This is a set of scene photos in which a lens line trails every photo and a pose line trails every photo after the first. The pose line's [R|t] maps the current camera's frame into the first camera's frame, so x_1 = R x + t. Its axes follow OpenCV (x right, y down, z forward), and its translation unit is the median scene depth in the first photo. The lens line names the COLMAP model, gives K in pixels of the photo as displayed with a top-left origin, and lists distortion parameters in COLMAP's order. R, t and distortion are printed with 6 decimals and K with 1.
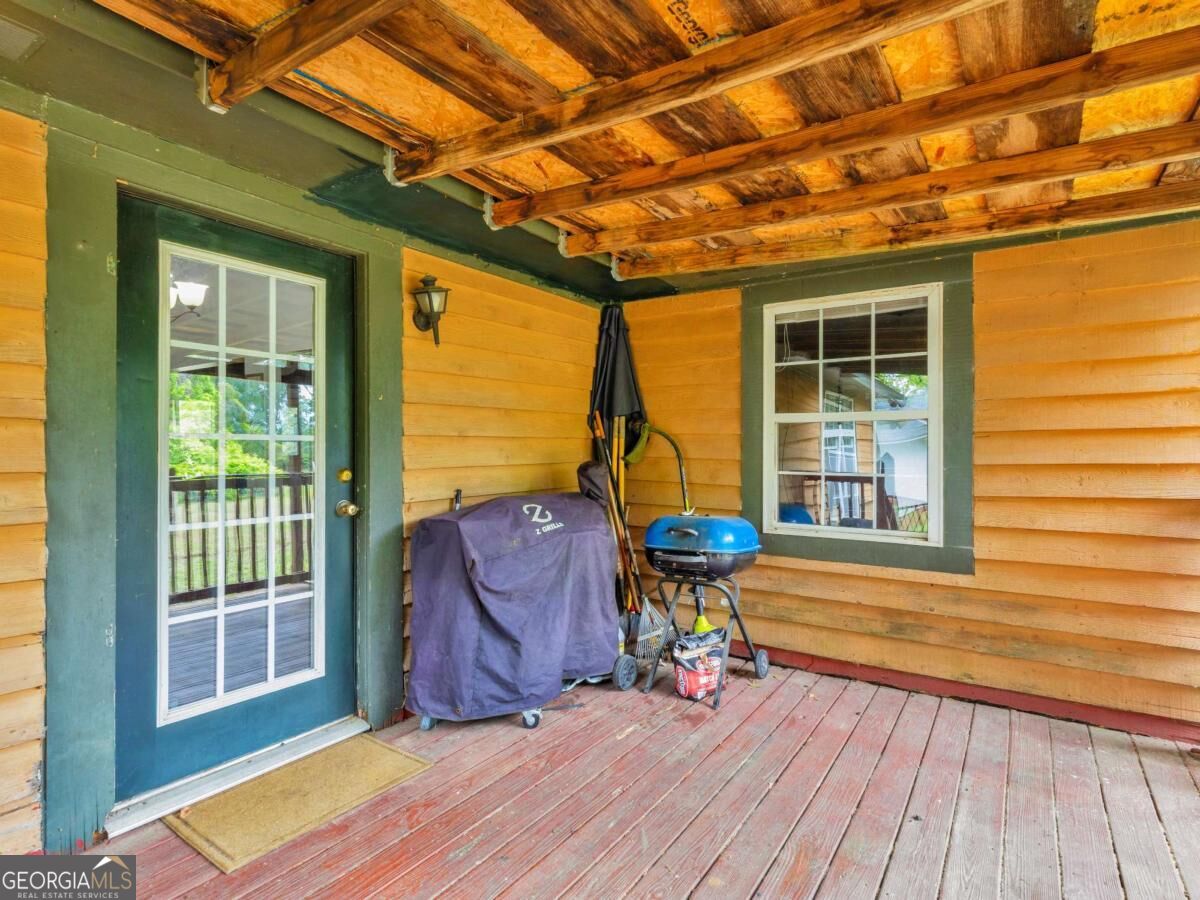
lens RADIAL K [[639.5, 0, 600.0], [0, 639.5, 450.0], [0, 0, 1]] dist [0.001014, 0.000604]
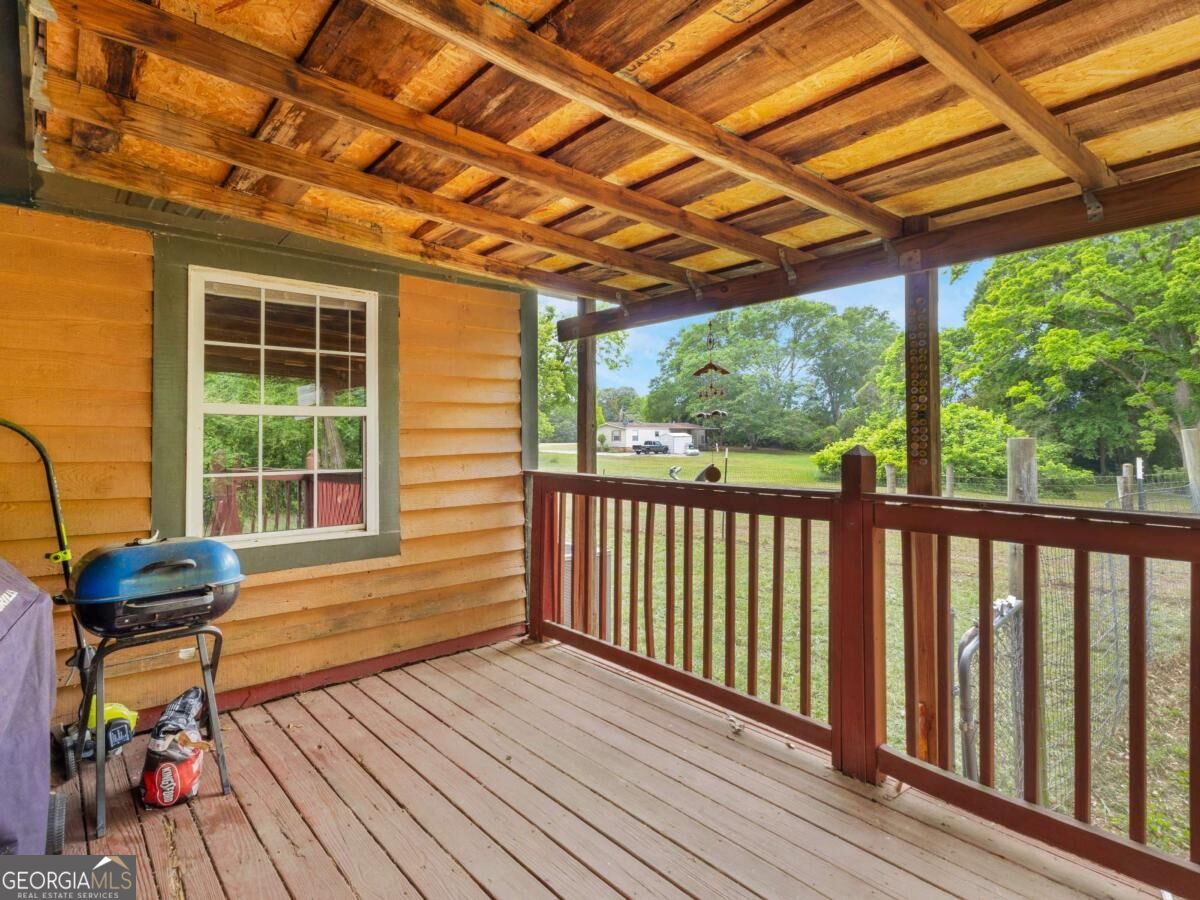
lens RADIAL K [[635.2, 0, 583.1], [0, 635.2, 421.5], [0, 0, 1]] dist [0.001496, 0.008981]
pose [[0.280359, 0.024767, 0.959576, -0.434264], [0.013857, 0.999458, -0.029845, -0.003427], [-0.959795, 0.021664, 0.279864, 0.380392]]
